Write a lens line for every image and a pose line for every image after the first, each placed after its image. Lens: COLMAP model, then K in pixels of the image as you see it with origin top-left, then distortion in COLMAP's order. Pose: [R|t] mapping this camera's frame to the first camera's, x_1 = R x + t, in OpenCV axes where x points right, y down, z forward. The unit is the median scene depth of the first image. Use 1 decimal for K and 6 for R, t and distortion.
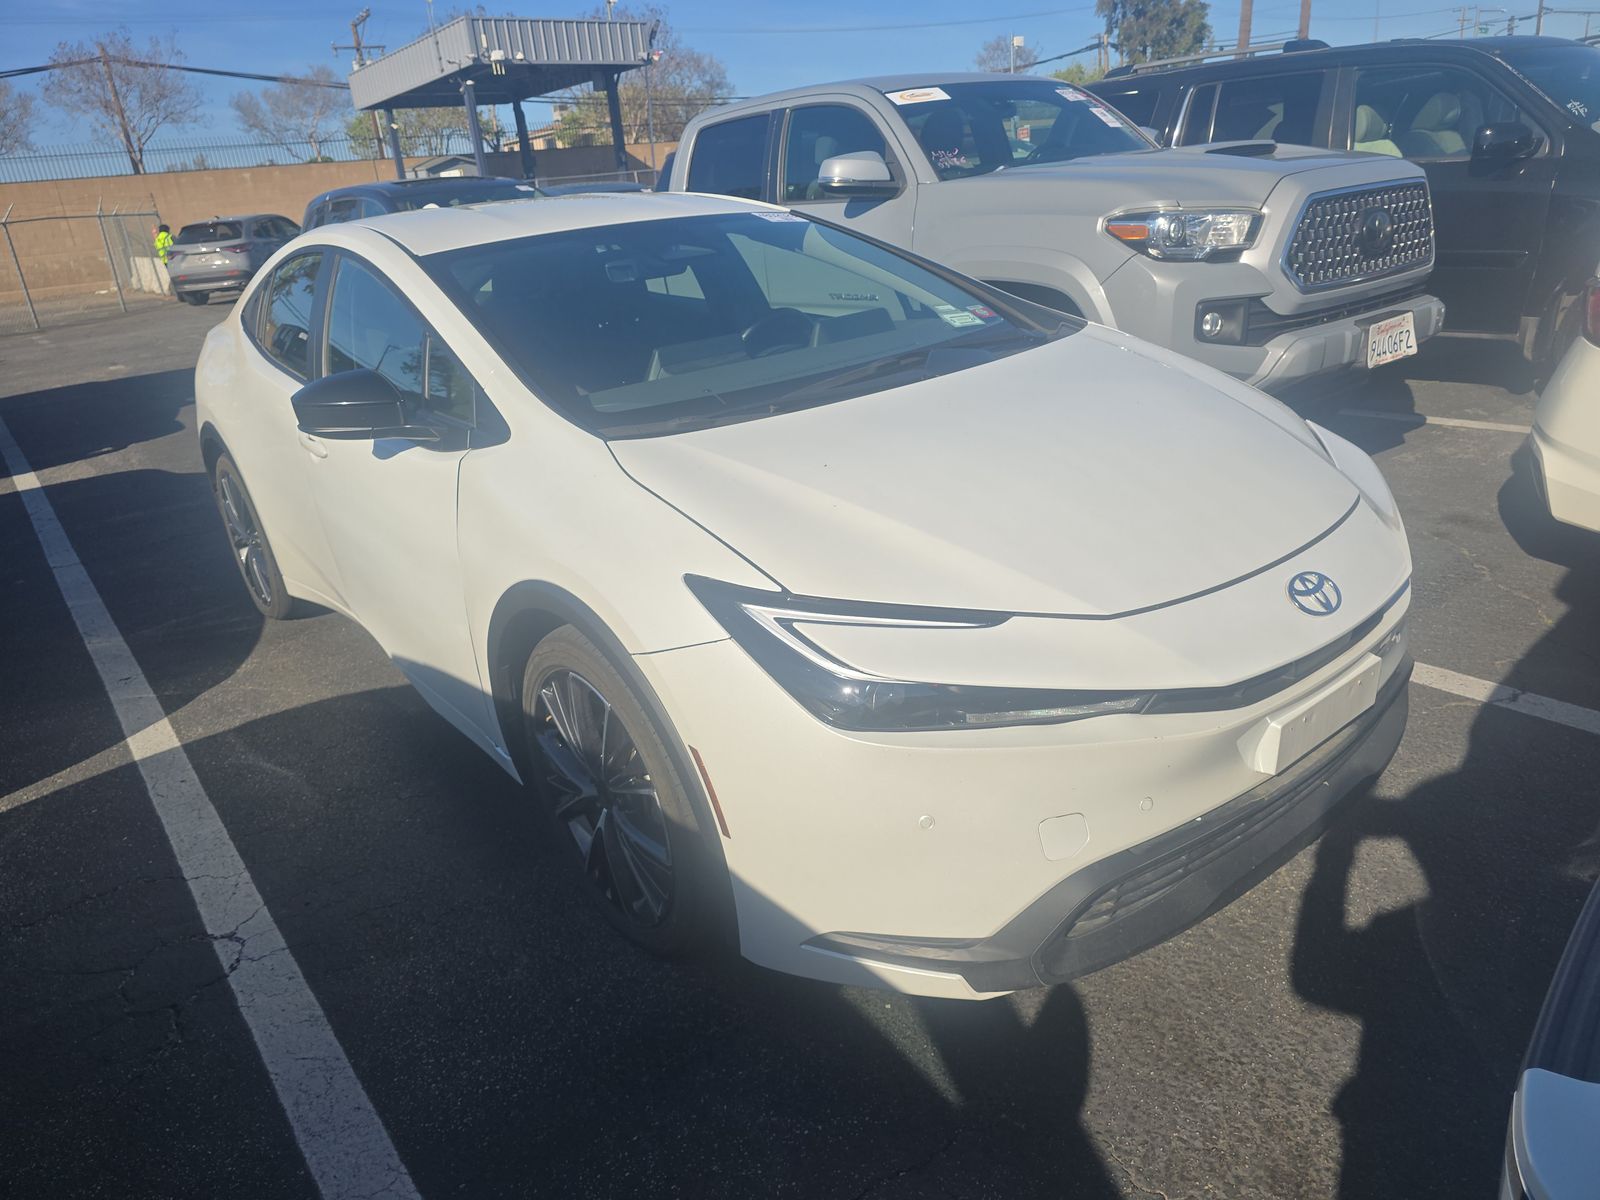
lens RADIAL K [[1072.3, 0, 807.2], [0, 1072.3, 599.6], [0, 0, 1]] dist [0.026547, -0.028246]
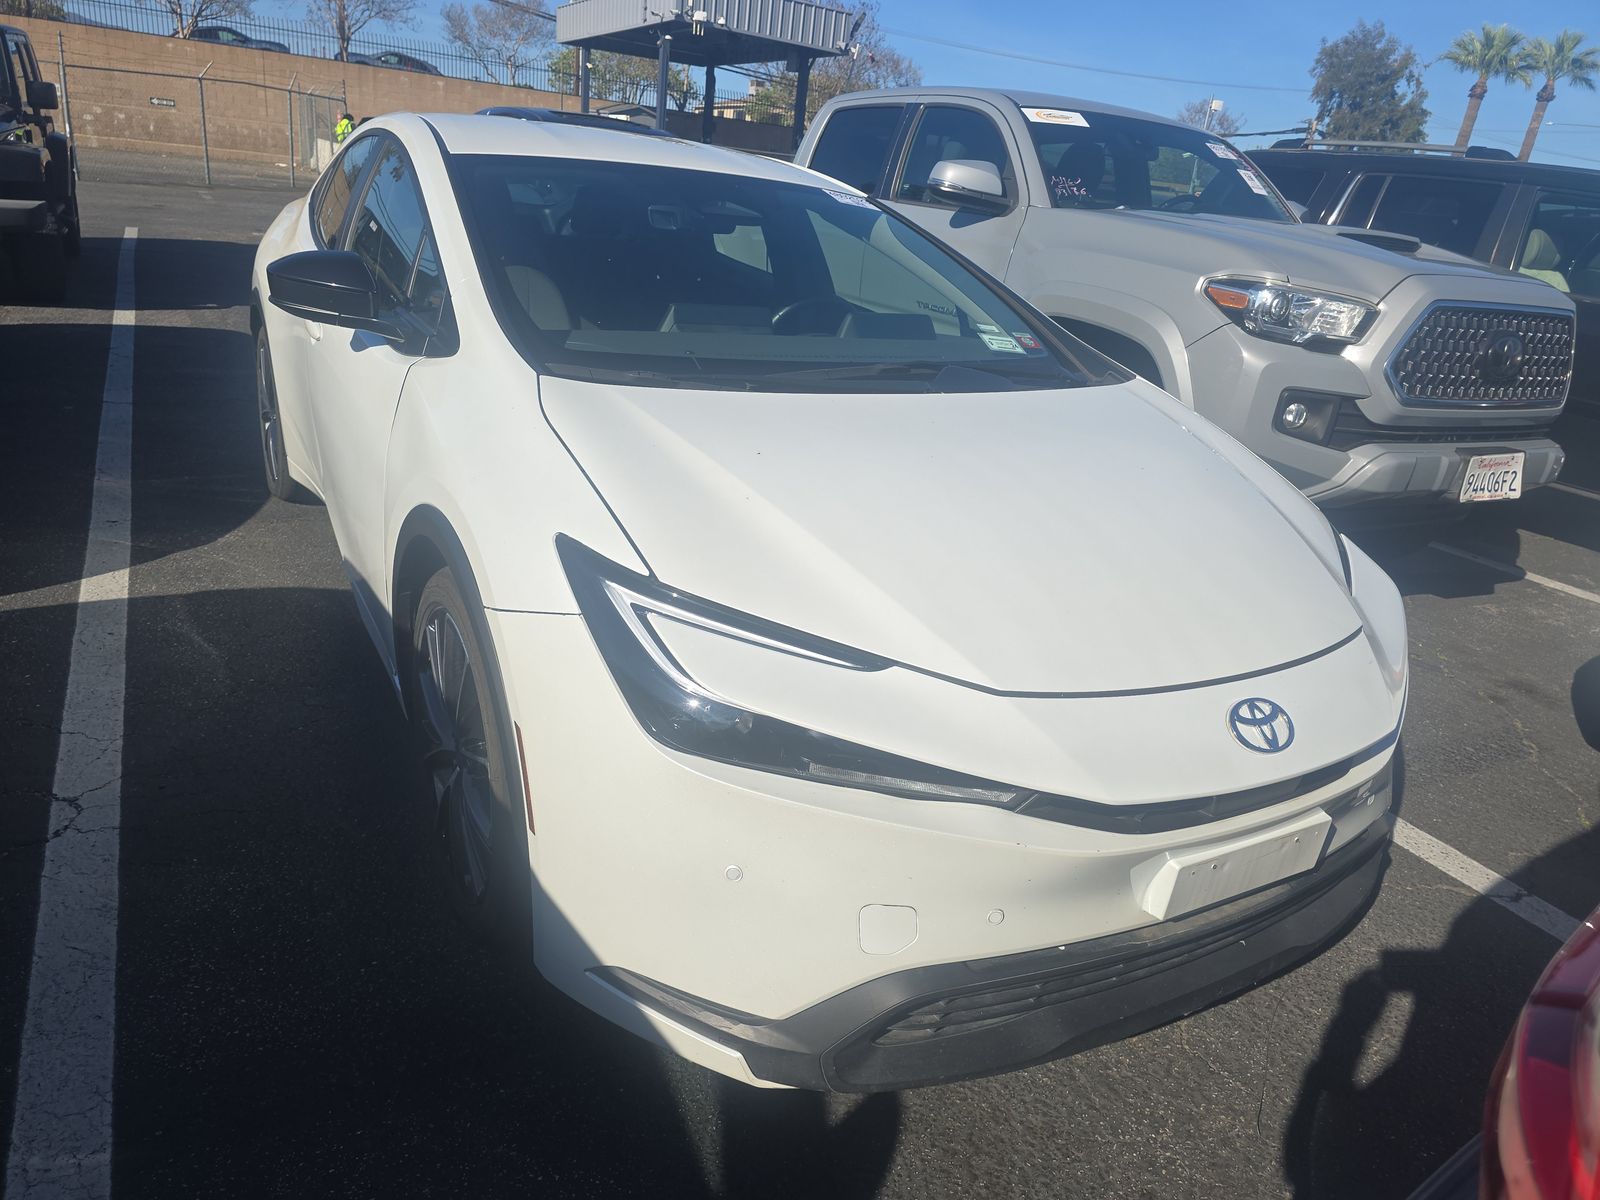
lens RADIAL K [[1072.3, 0, 807.2], [0, 1072.3, 599.6], [0, 0, 1]] dist [0.026547, -0.028246]
pose [[0.969687, 0.233620, -0.071619, 0.080109], [-0.233936, 0.972244, 0.004058, -0.010808], [0.070579, 0.012819, 0.997424, 0.062130]]
